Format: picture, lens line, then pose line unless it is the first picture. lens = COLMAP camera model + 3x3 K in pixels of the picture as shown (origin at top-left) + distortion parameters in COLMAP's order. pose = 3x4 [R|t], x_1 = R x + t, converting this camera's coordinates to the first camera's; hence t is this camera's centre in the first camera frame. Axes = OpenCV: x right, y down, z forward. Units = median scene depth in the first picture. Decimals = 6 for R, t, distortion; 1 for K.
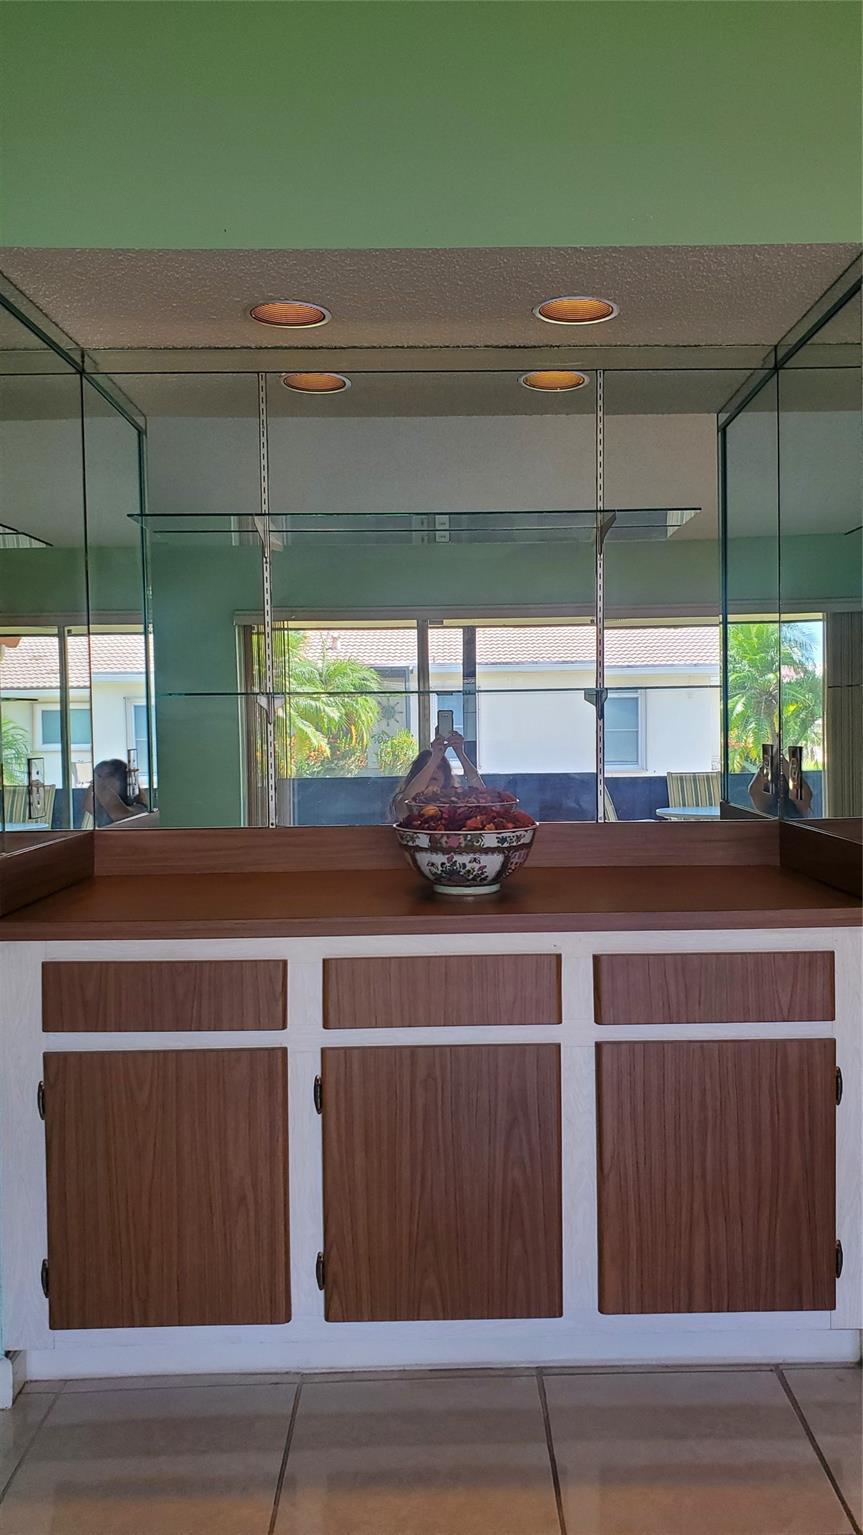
lens RADIAL K [[1182.6, 0, 442.5], [0, 1182.6, 779.4], [0, 0, 1]] dist [0.088800, -0.137434]
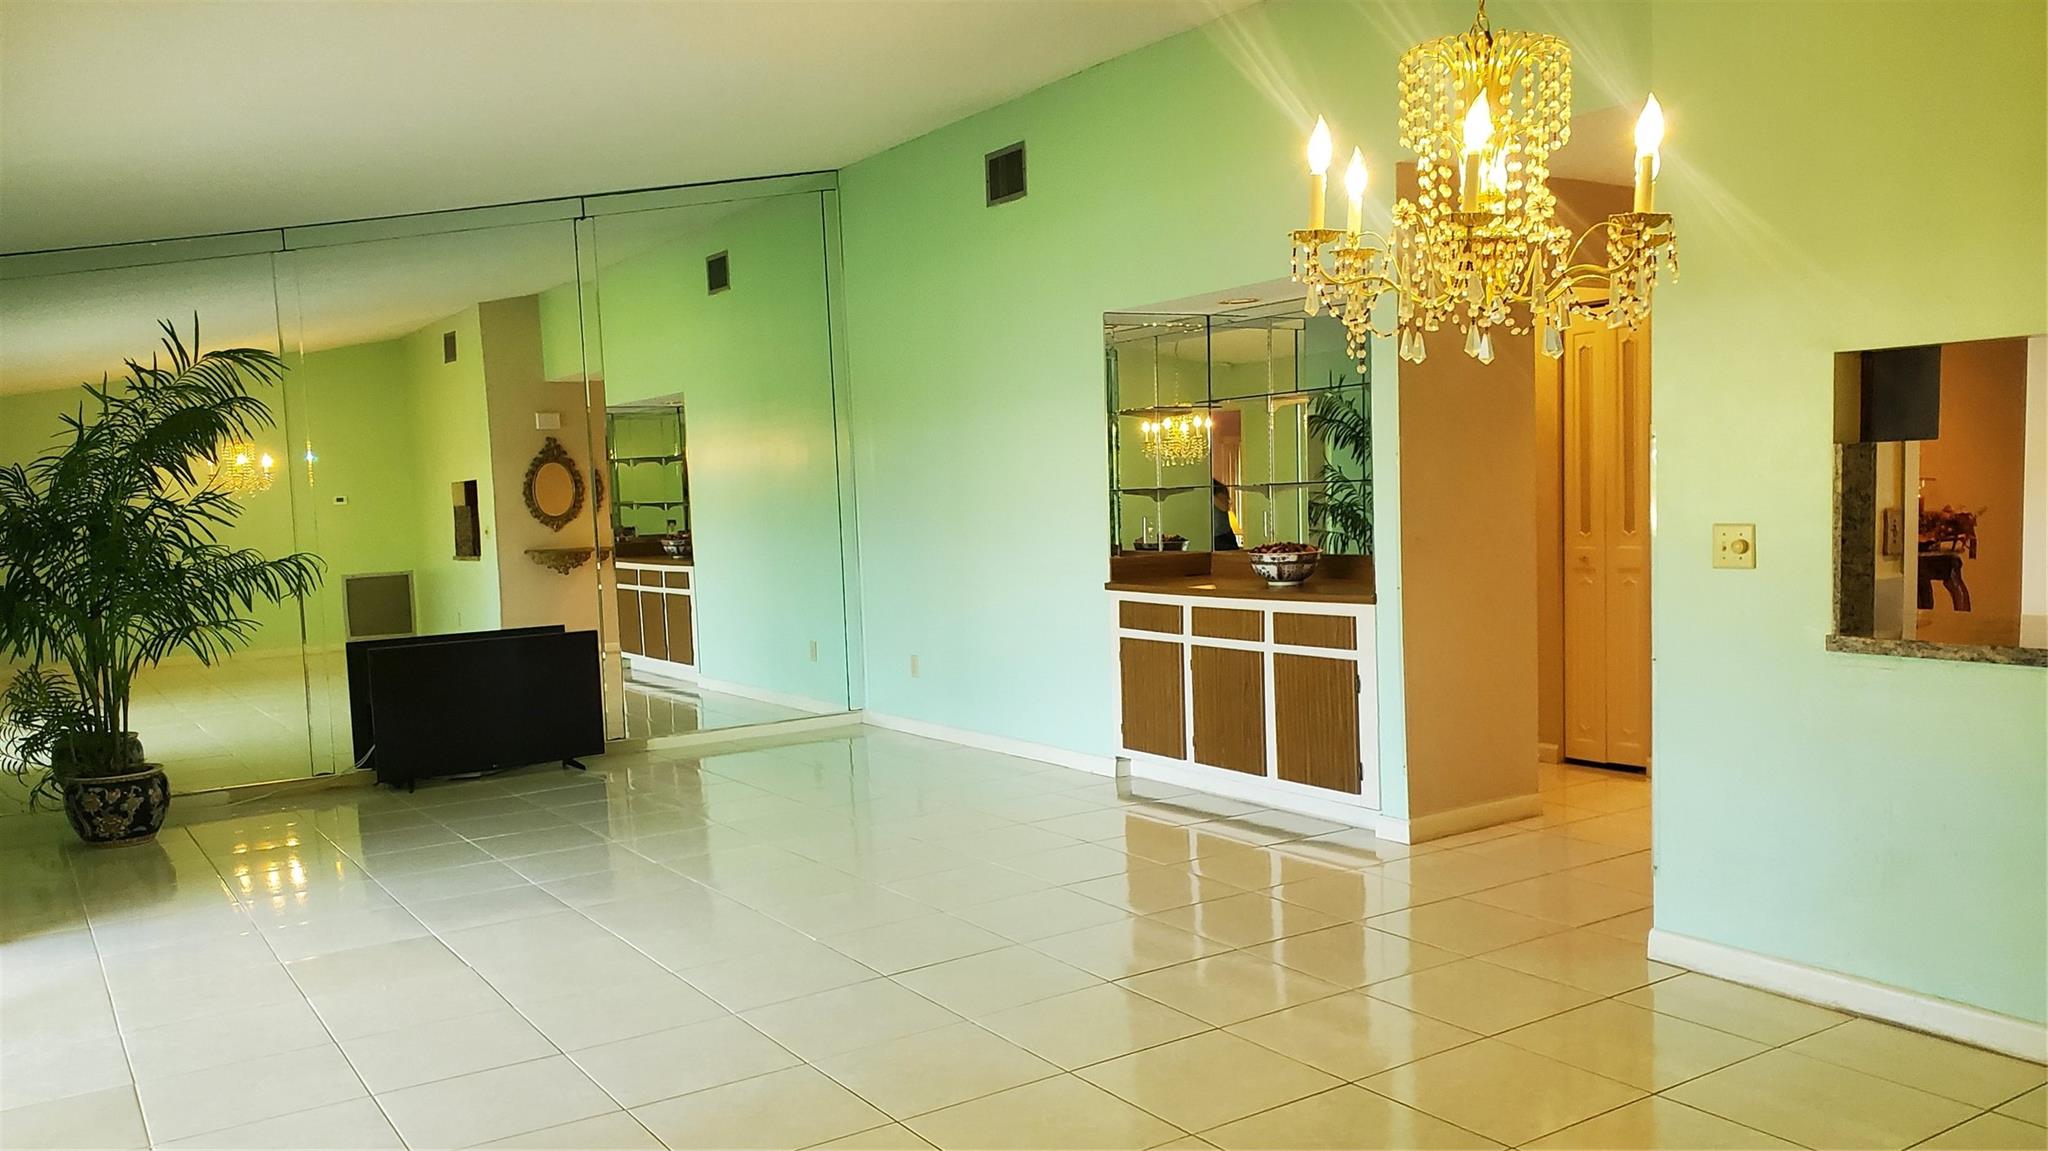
lens RADIAL K [[1577.8, 0, 1007.9], [0, 1577.8, 585.4], [0, 0, 1]] dist [0.088800, -0.137434]
pose [[0.533463, 0.047774, -0.844473, 2.282838], [-0.015287, 0.998785, 0.046847, -0.026309], [0.845685, -0.012082, 0.533545, -0.933785]]
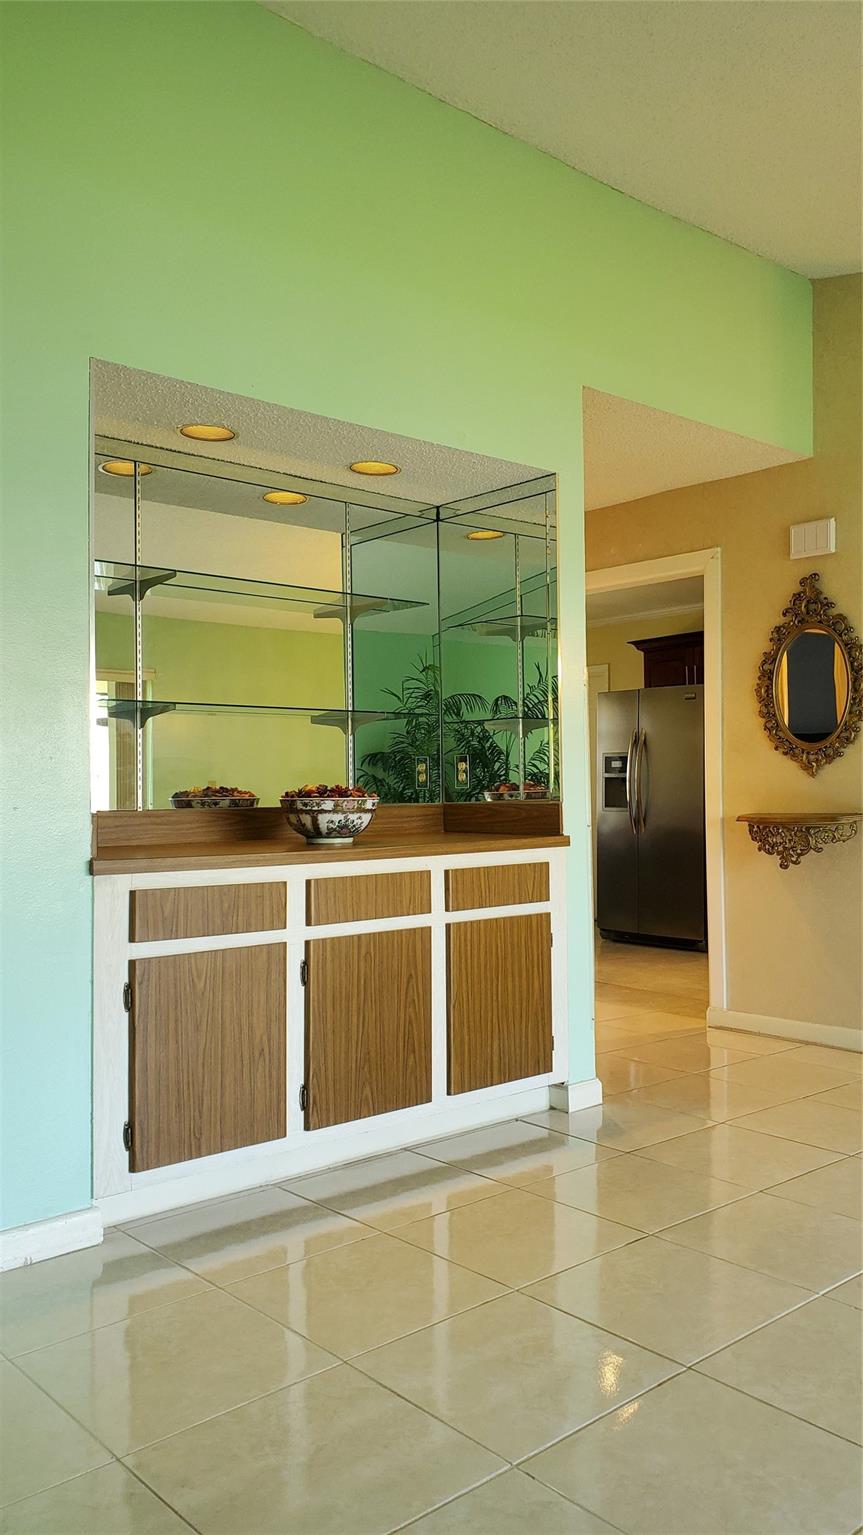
lens RADIAL K [[1182.6, 0, 447.4], [0, 1182.6, 761.4], [0, 0, 1]] dist [0.088800, -0.137434]
pose [[0.768101, 0.017501, 0.640089, -0.908906], [0.035692, 0.996902, -0.070087, 0.113605], [-0.639333, 0.076680, 0.765097, -0.252963]]
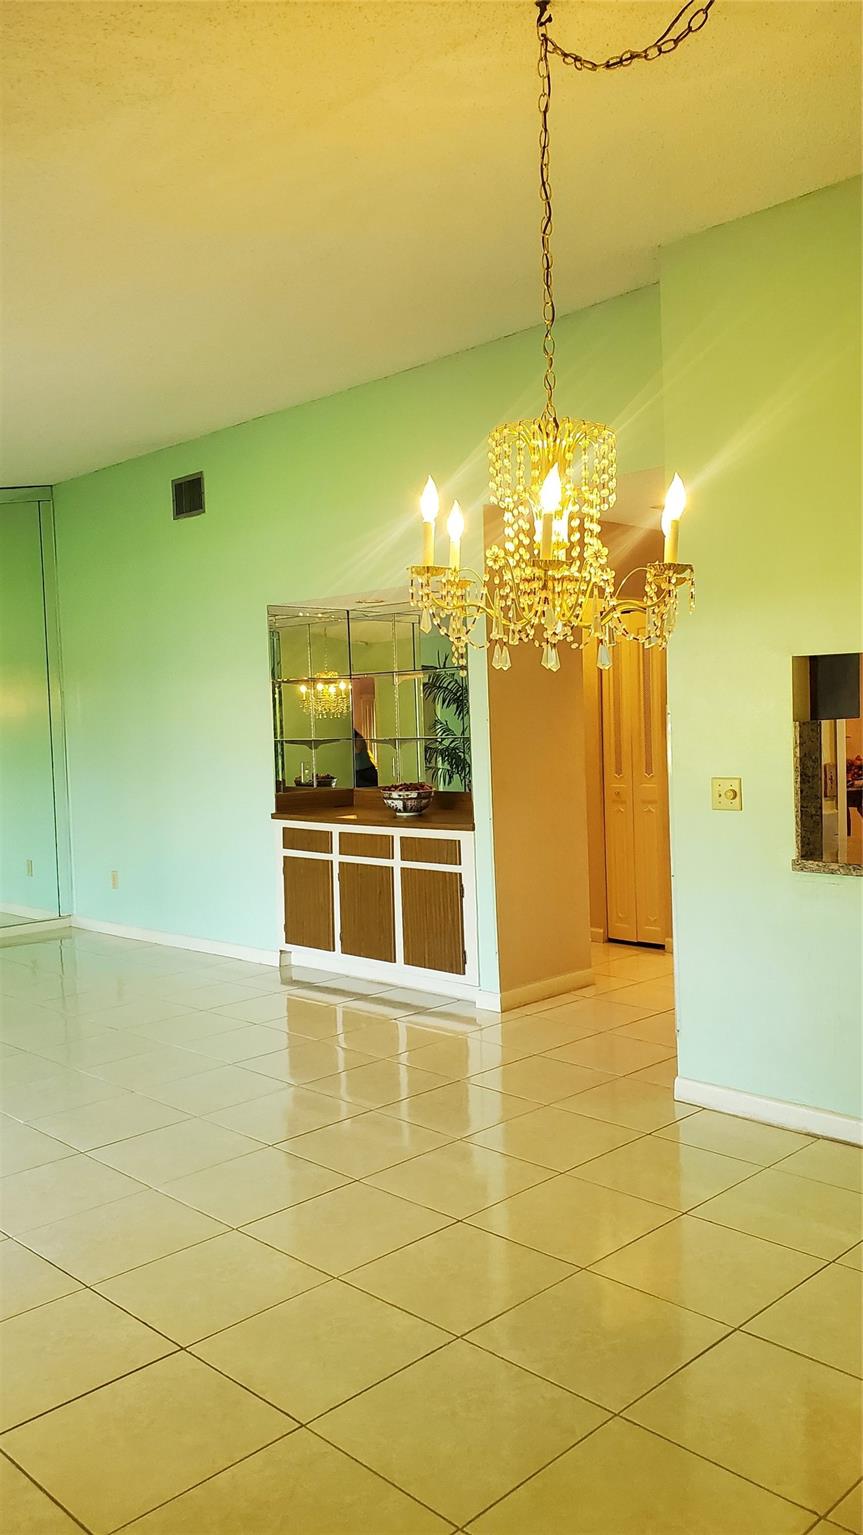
lens RADIAL K [[1182.6, 0, 439.2], [0, 1182.6, 761.6], [0, 0, 1]] dist [0.088800, -0.137434]
pose [[0.690690, 0.015376, -0.722987, 2.225831], [-0.013298, 0.999875, 0.008561, -0.055463], [0.723029, 0.003701, 0.690808, -0.881076]]
